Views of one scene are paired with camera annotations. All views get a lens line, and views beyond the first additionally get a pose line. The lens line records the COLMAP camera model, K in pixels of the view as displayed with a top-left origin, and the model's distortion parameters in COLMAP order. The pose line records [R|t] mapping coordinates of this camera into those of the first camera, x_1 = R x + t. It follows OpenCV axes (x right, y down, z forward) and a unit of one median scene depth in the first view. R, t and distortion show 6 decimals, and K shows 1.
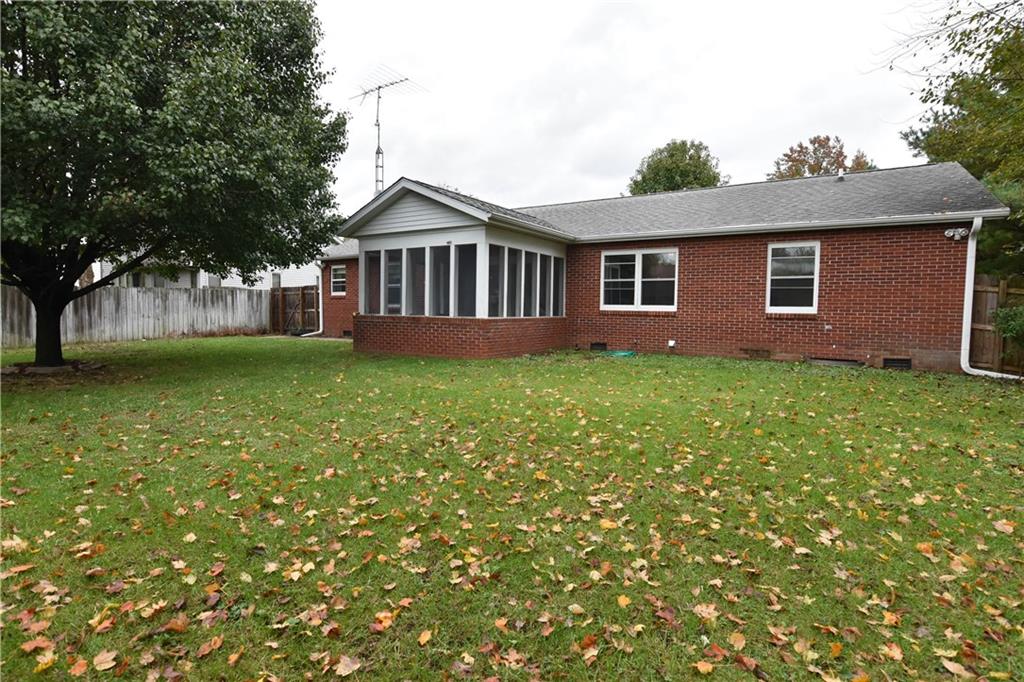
lens RADIAL K [[492.2, 0, 511.8], [0, 492.2, 304.0], [0, 0, 1]] dist [-0.000721, 0.000092]
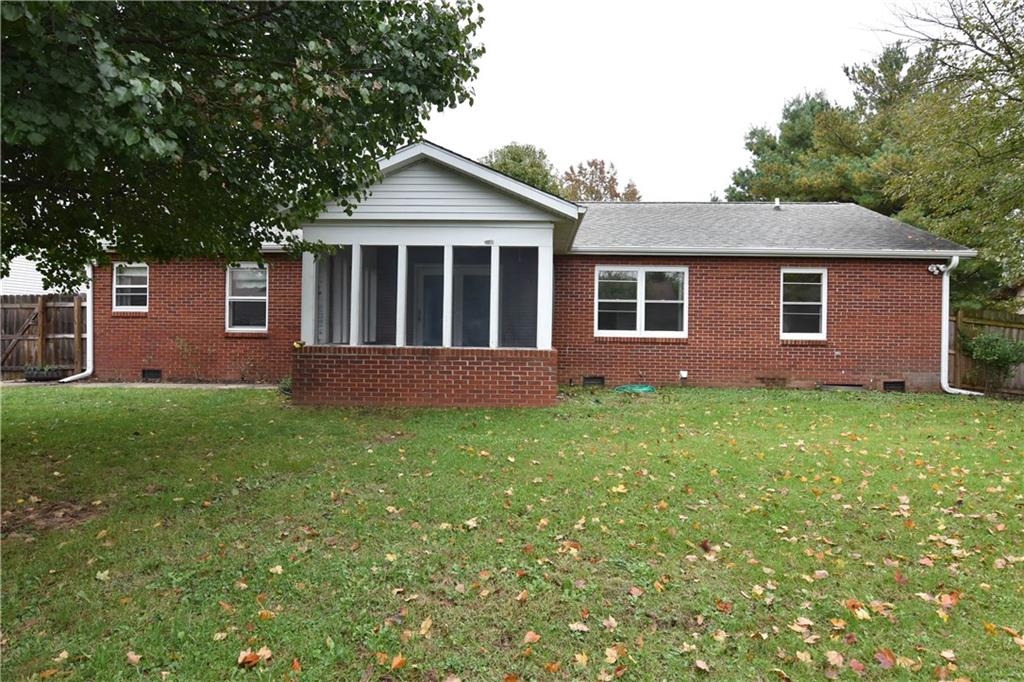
lens RADIAL K [[576.0, 0, 512.1], [0, 576.0, 322.1], [0, 0, 1]] dist [-0.002272, -0.000650]
pose [[0.873611, 0.007472, 0.486567, -0.490193], [-0.005918, 0.999971, -0.004730, -0.007446], [-0.486589, 0.001252, 0.873630, 0.266147]]
